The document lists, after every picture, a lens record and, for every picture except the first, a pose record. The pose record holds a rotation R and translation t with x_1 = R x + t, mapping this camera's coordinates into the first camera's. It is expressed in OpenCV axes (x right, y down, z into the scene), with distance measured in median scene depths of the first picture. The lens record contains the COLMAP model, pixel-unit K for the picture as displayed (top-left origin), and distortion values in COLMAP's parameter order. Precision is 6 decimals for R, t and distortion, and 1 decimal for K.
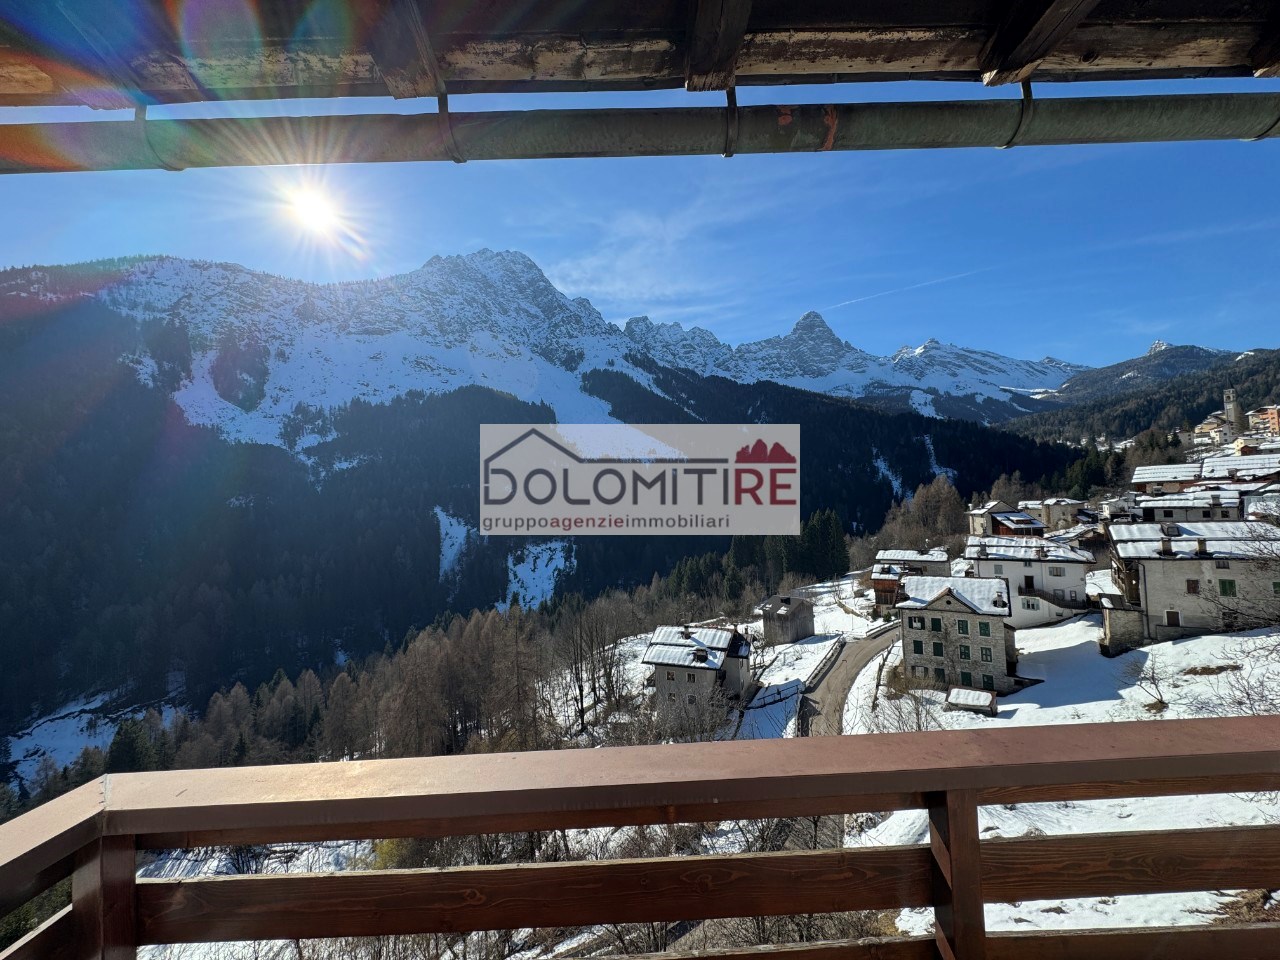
lens RADIAL K [[512.3, 0, 640.2], [0, 512.3, 479.5], [0, 0, 1]] dist [-0.001806, -0.000712]
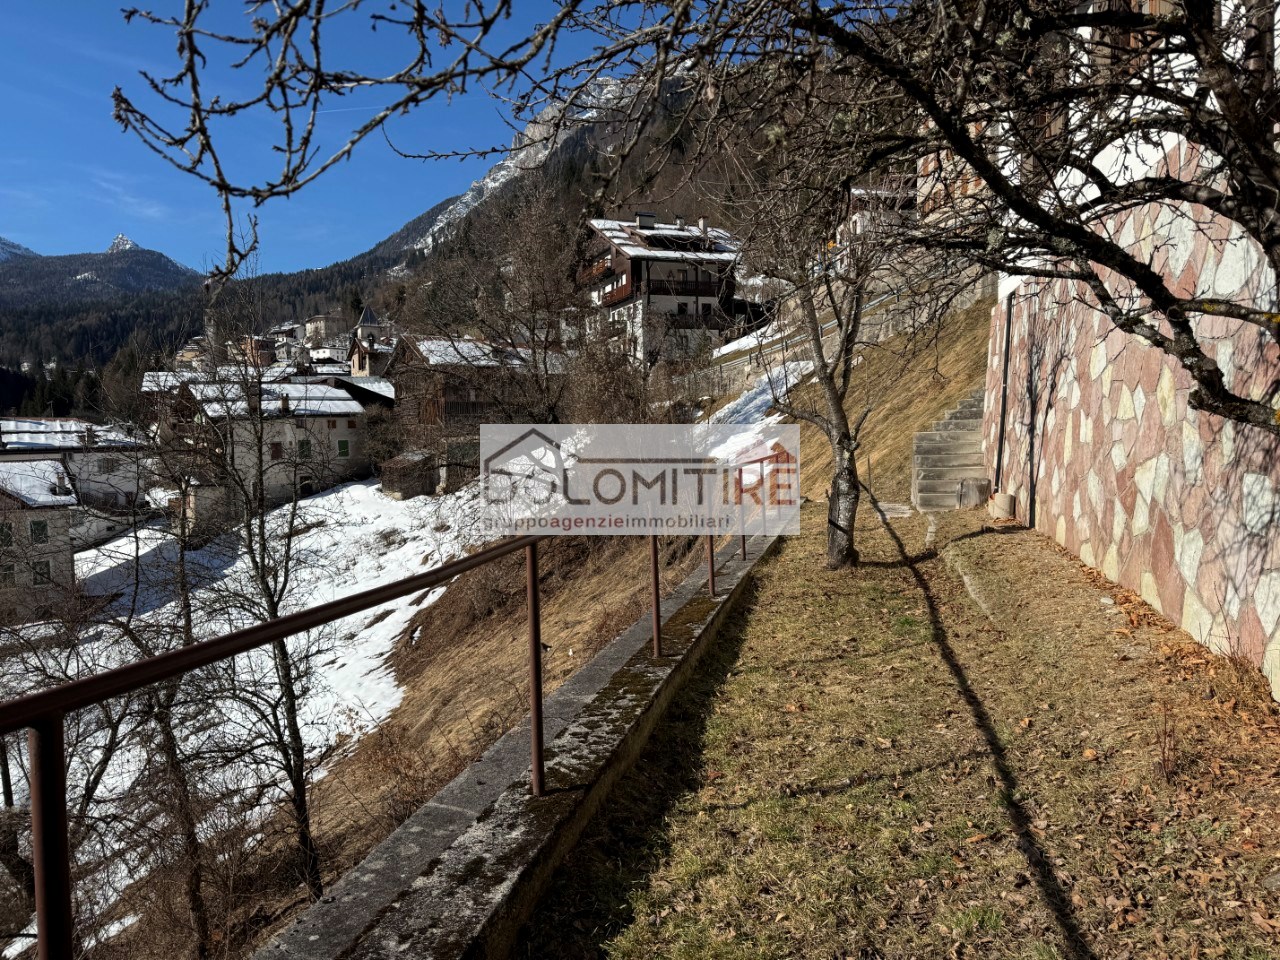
lens RADIAL K [[929.7, 0, 646.4], [0, 929.7, 511.9], [0, 0, 1]] dist [0.002918, -0.014688]
pose [[0.230292, -0.019085, 0.972934, -0.198222], [-0.031895, 0.999122, 0.027148, 0.174096], [-0.972599, -0.037283, 0.229482, 0.028585]]
